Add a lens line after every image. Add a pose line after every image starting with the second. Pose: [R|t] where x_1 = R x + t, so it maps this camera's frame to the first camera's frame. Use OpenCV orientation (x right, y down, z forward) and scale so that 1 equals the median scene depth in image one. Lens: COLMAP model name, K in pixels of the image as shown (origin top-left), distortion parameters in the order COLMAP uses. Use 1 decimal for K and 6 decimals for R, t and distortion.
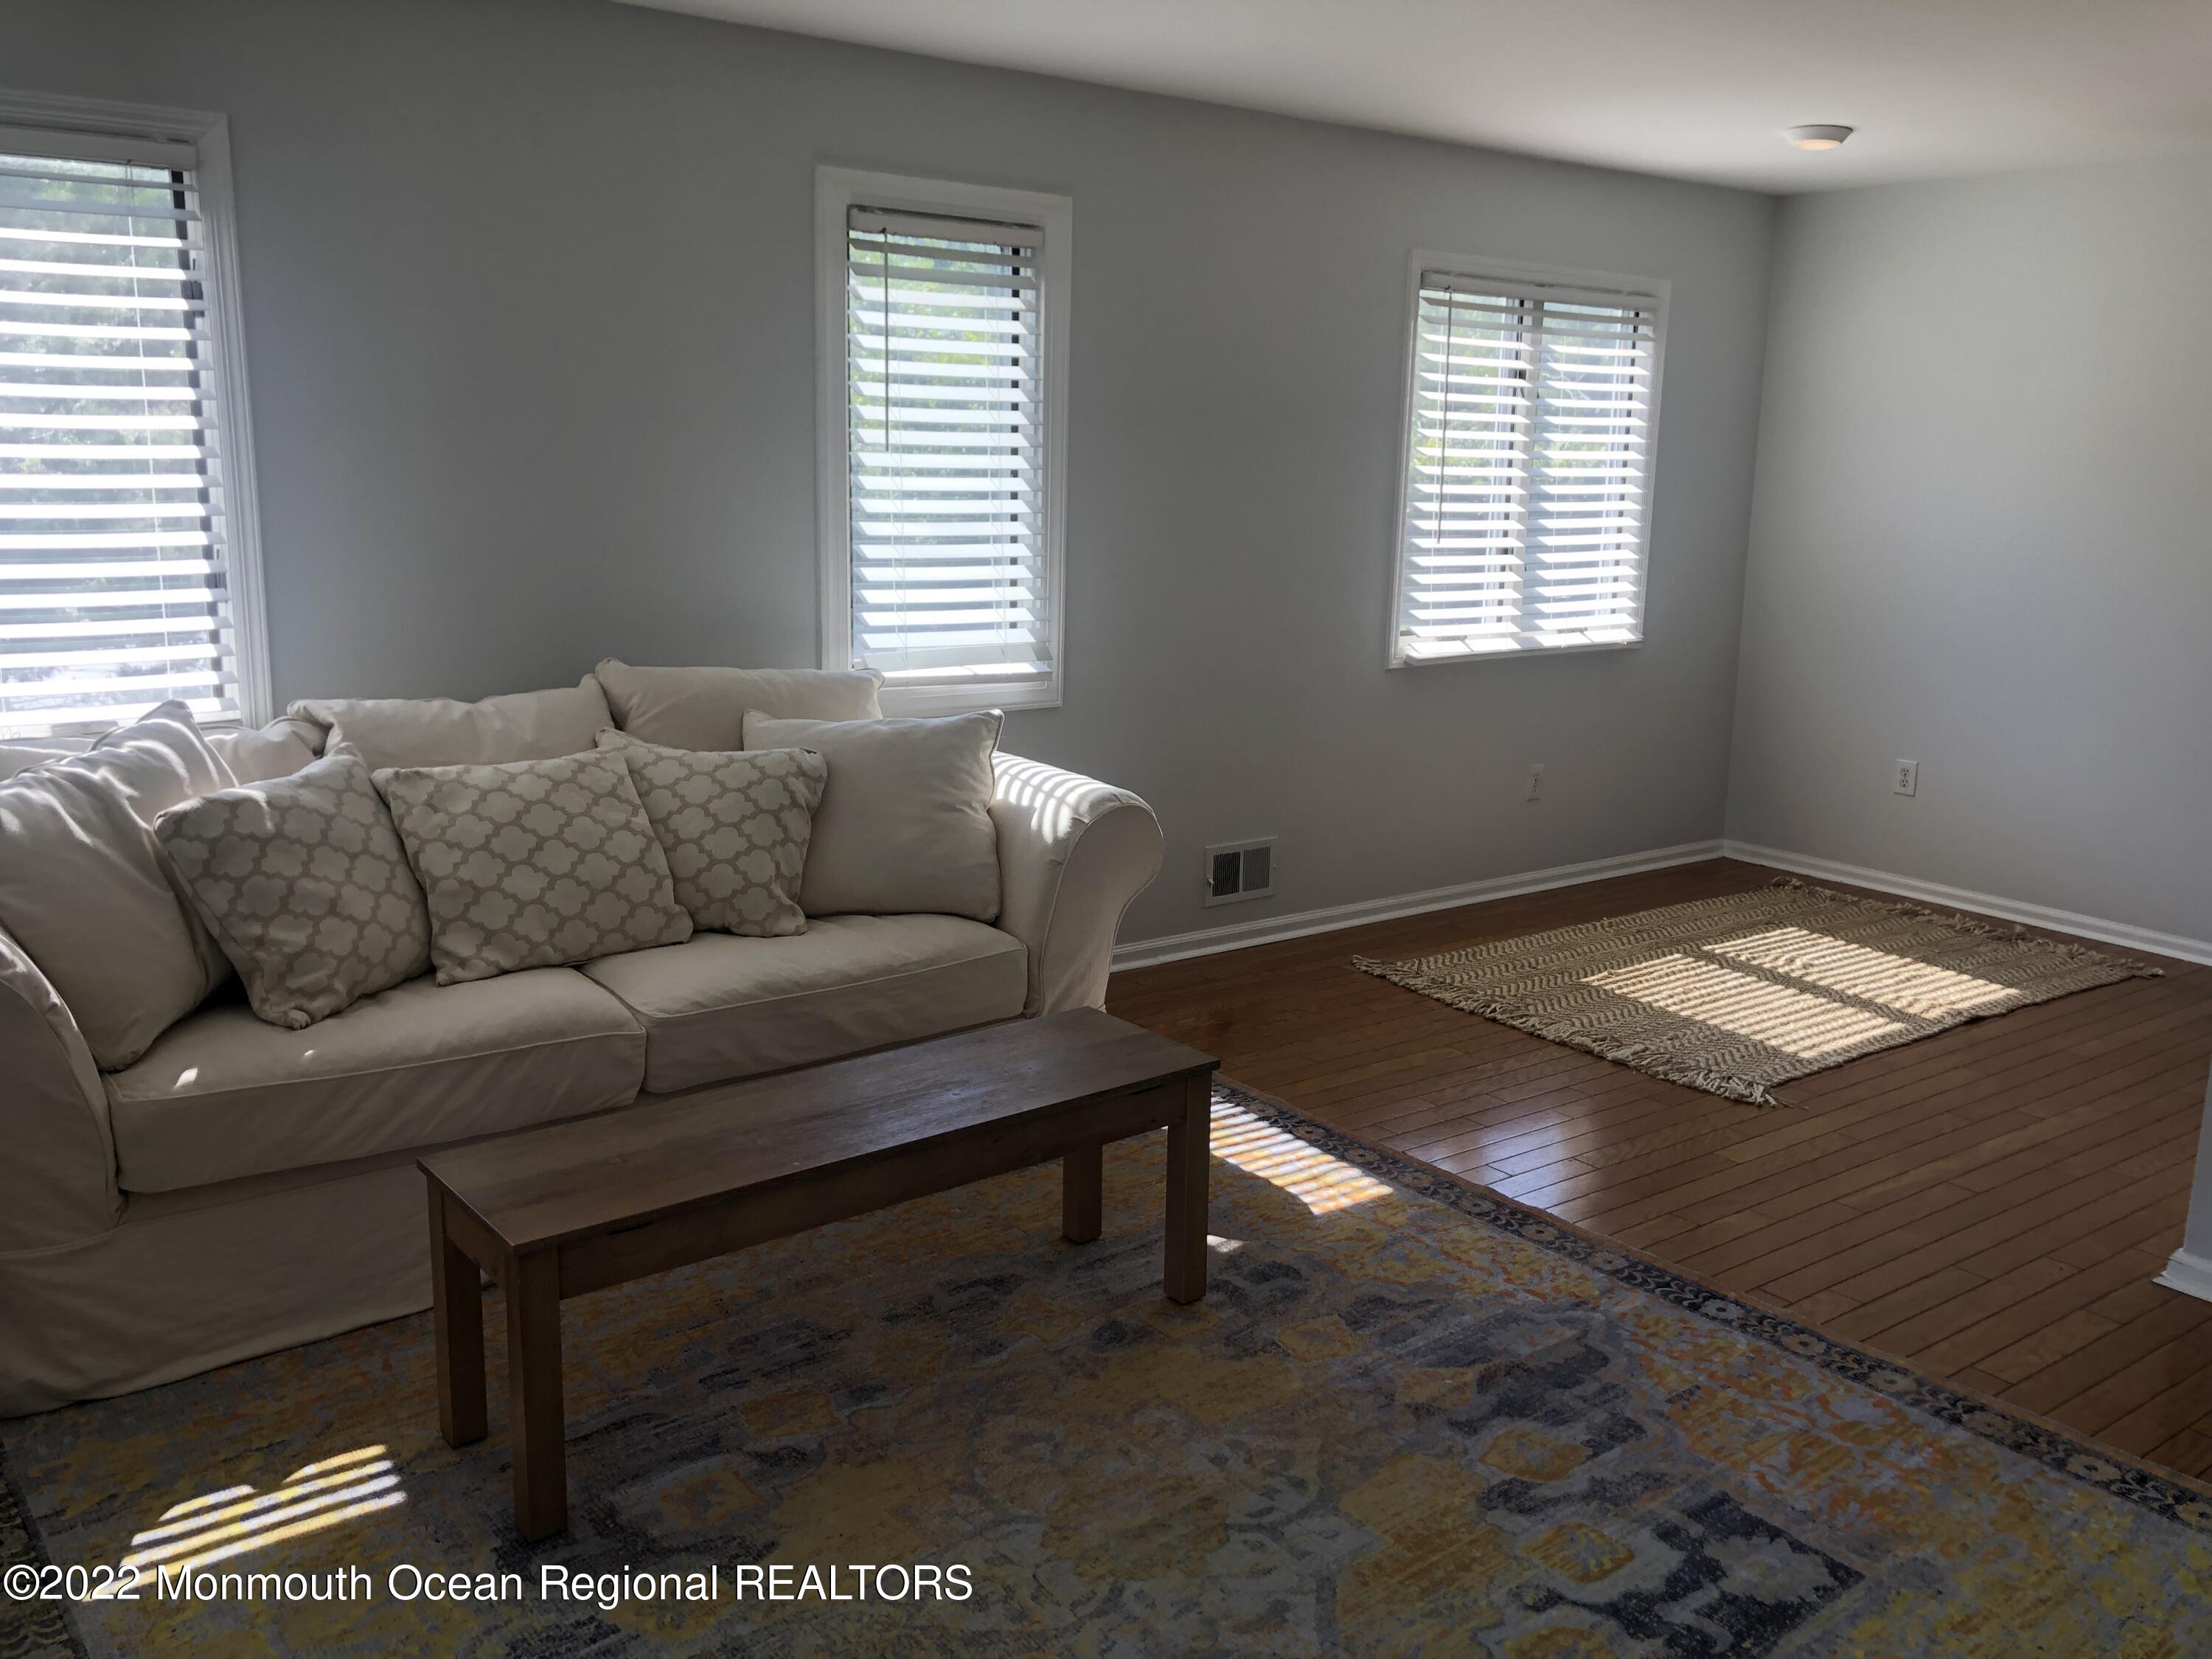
lens RADIAL K [[1847.5, 0, 1104.2], [0, 1847.5, 829.9], [0, 0, 1]] dist [0.009857, -0.005090]
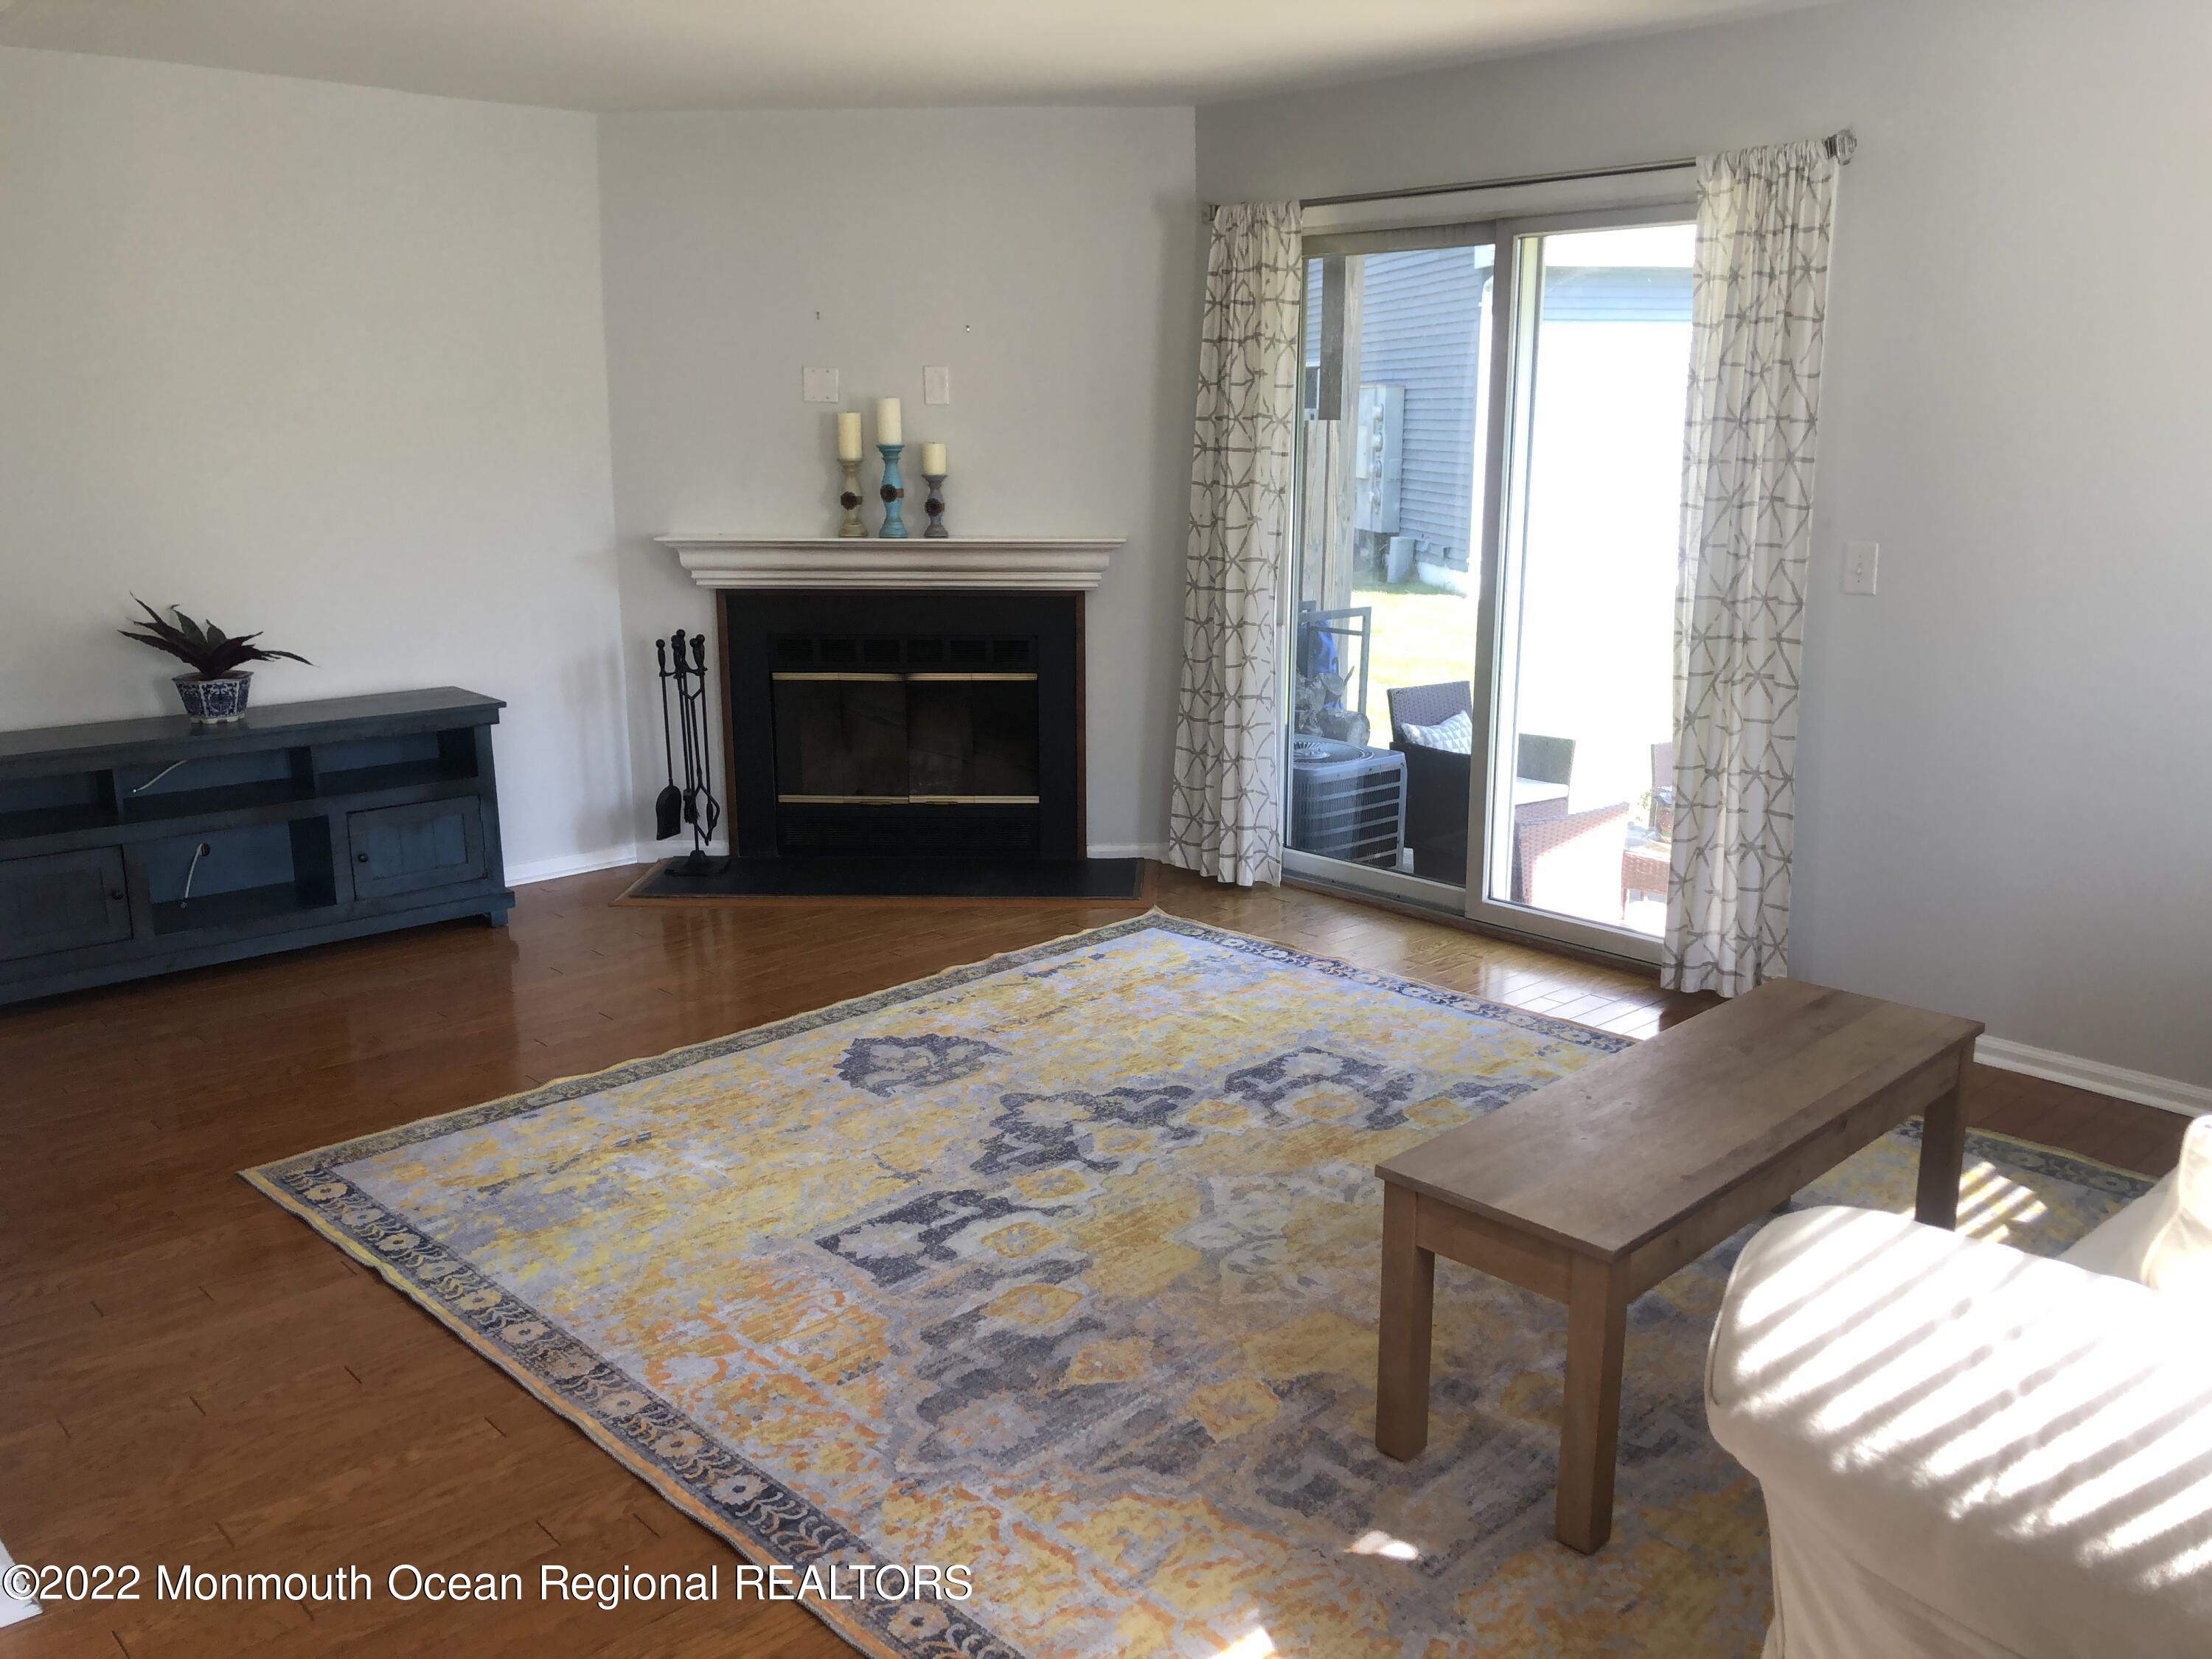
lens RADIAL K [[1847.5, 0, 1107.2], [0, 1847.5, 835.3], [0, 0, 1]] dist [0.009857, -0.005090]
pose [[-0.994414, 0.002523, -0.105515, 0.316757], [-0.041417, 0.910199, 0.412095, -0.402155], [0.097080, 0.414163, -0.905011, 1.975375]]
